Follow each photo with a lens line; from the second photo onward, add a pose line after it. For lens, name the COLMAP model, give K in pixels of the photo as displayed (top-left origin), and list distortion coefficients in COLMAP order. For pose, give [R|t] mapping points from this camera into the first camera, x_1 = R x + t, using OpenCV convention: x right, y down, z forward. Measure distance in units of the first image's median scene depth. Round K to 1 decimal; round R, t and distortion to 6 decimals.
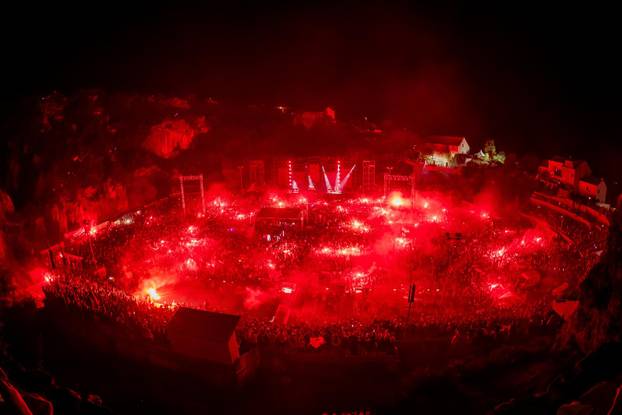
lens RADIAL K [[883.7, 0, 311.0], [0, 883.7, 207.5], [0, 0, 1]] dist [-0.146835, 0.007127]
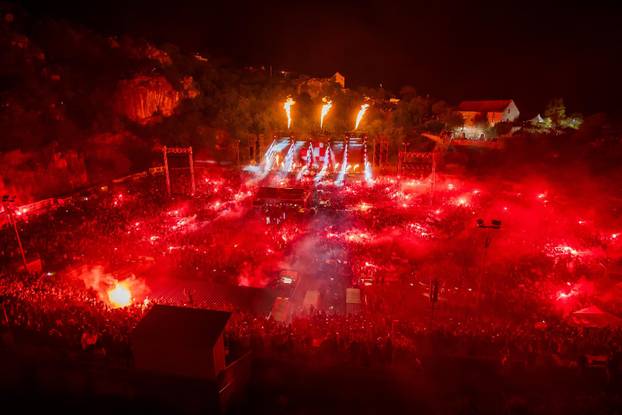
lens RADIAL K [[341.8, 0, 305.2], [0, 341.8, 196.6], [0, 0, 1]] dist [0.002493, -0.000007]
pose [[0.999851, 0.017015, -0.002743, -0.009394], [-0.017032, 0.999835, -0.006357, 0.012025], [0.002635, 0.006403, 0.999976, 0.676987]]
